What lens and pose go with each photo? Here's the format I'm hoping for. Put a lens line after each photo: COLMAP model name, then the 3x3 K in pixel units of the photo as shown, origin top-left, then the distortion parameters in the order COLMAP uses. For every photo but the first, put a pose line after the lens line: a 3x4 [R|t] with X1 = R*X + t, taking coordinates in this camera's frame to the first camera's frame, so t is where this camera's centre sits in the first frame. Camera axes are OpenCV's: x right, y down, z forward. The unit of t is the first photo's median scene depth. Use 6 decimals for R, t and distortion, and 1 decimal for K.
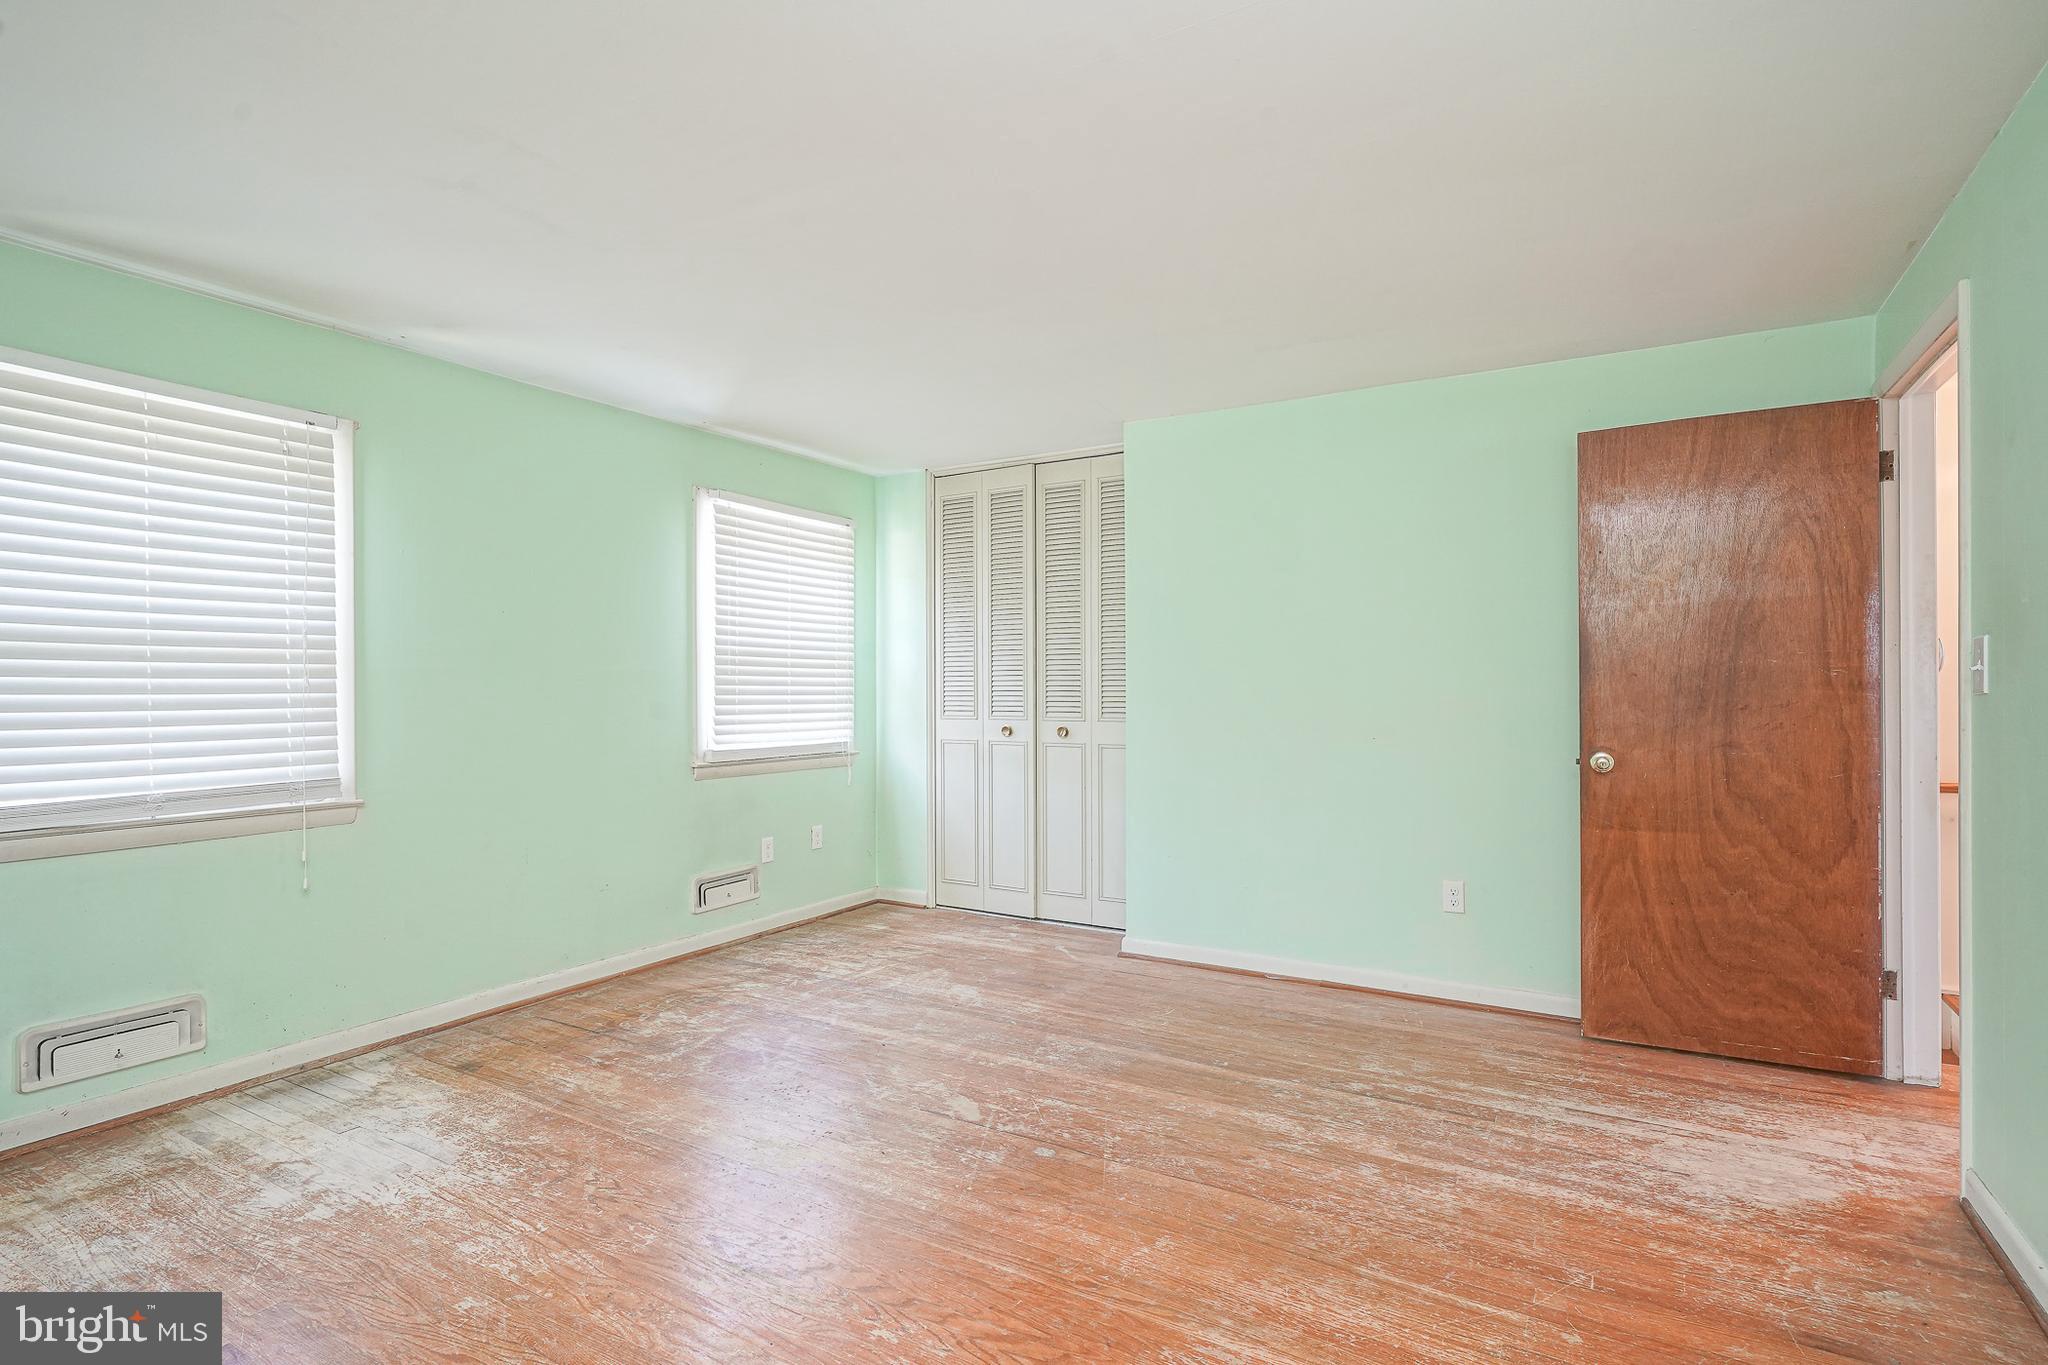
lens RADIAL K [[1004.4, 0, 1023.6], [0, 1004.4, 688.6], [0, 0, 1]] dist [-0.011110, 0.004487]
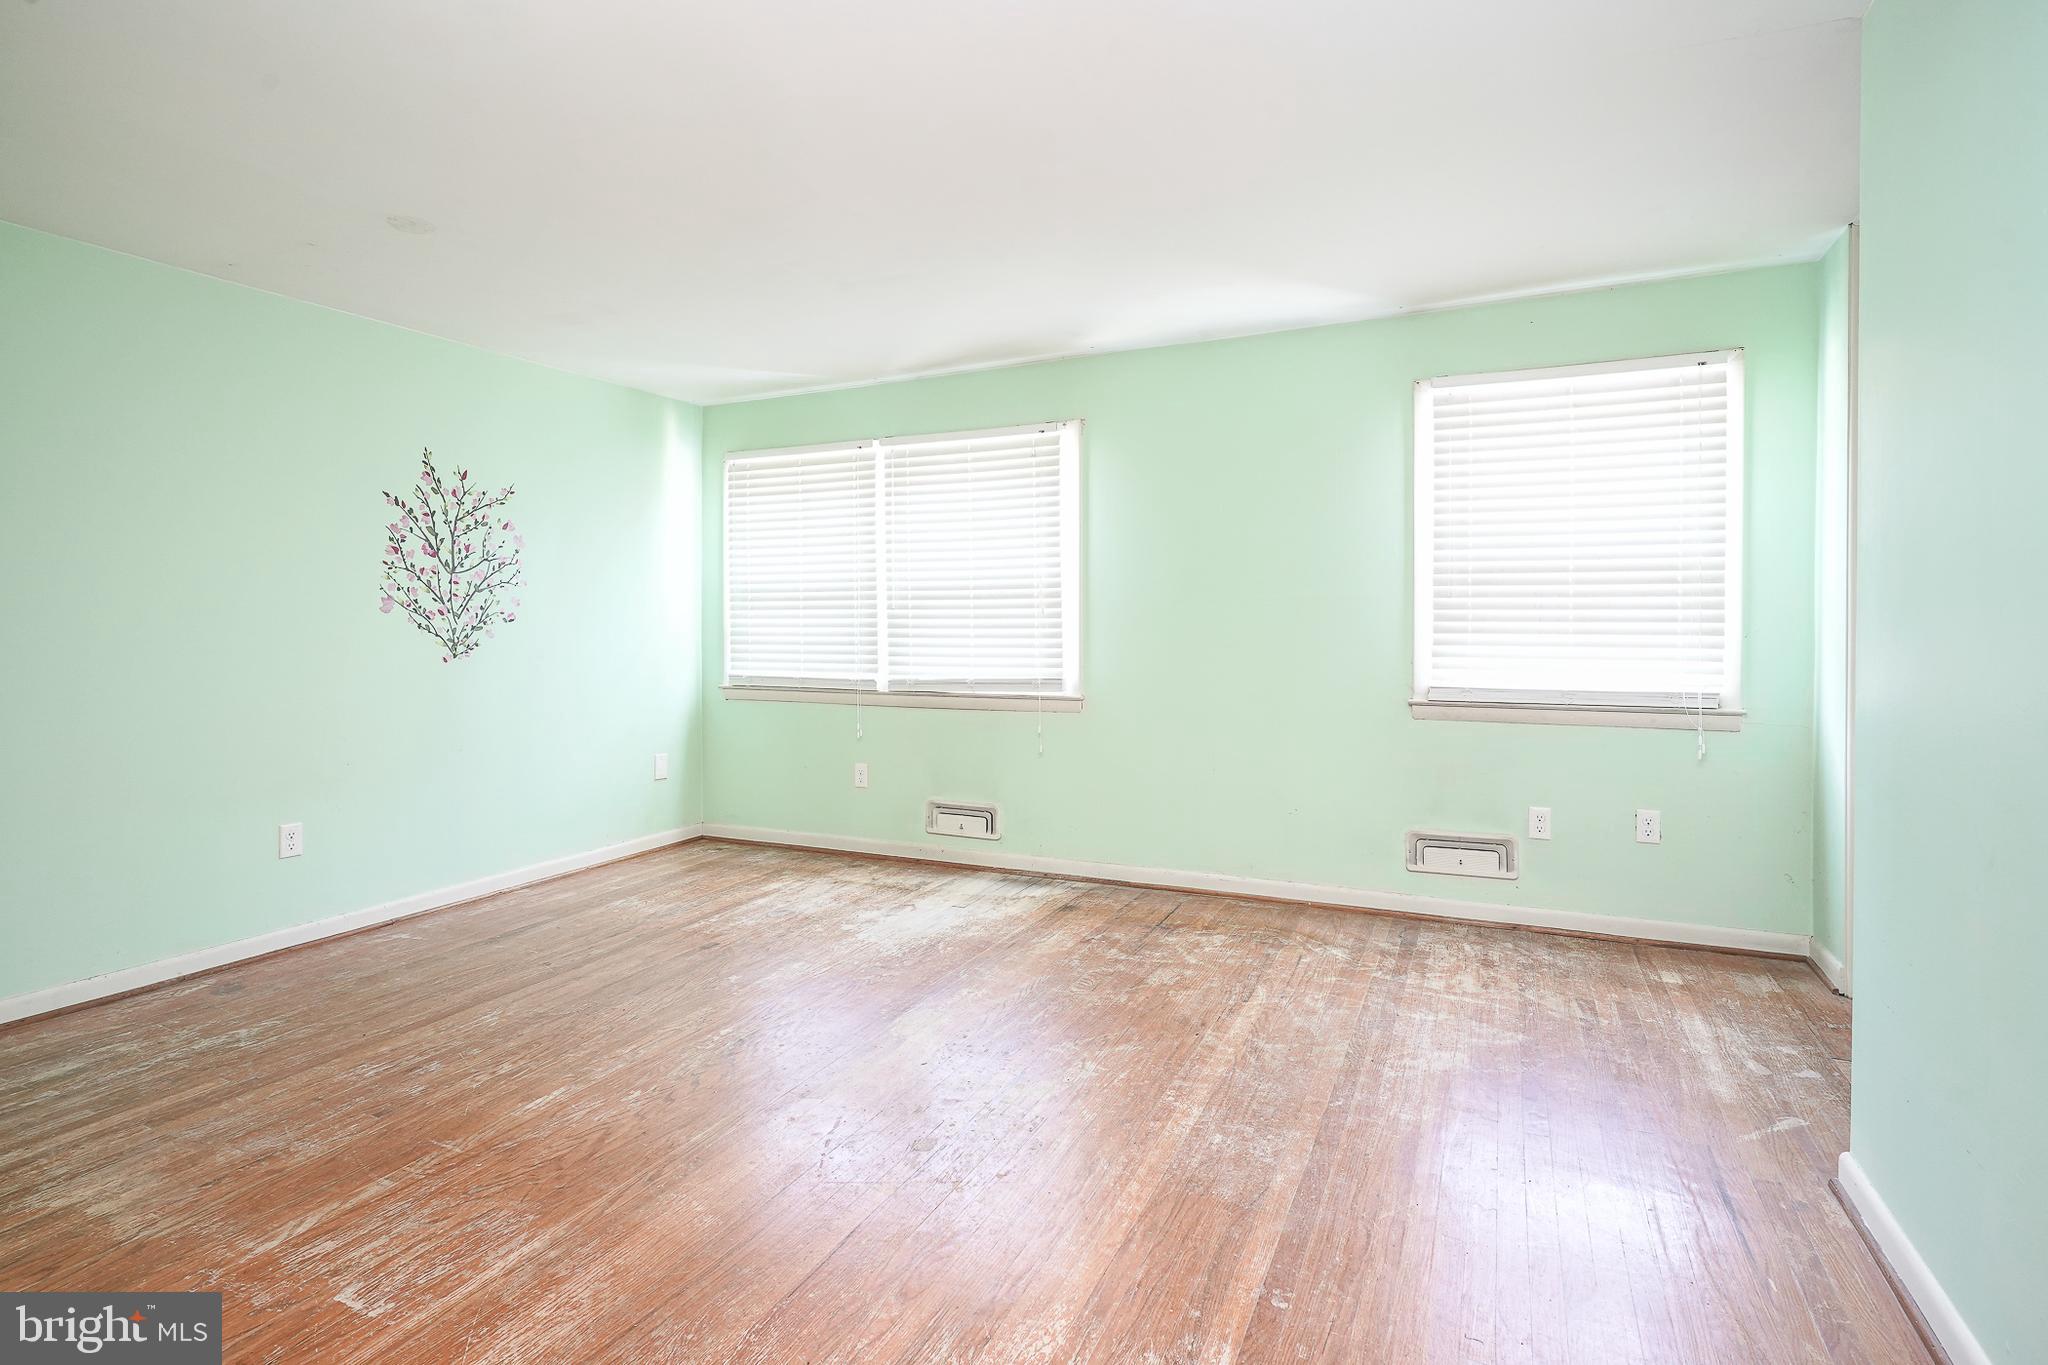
lens RADIAL K [[1004.4, 0, 1005.9], [0, 1004.4, 629.3], [0, 0, 1]] dist [-0.011110, 0.004487]
pose [[0.085552, 0.011685, -0.996265, 0.600242], [0.004743, 0.999915, 0.012135, 0.001746], [0.996322, -0.005764, 0.085490, 0.671453]]
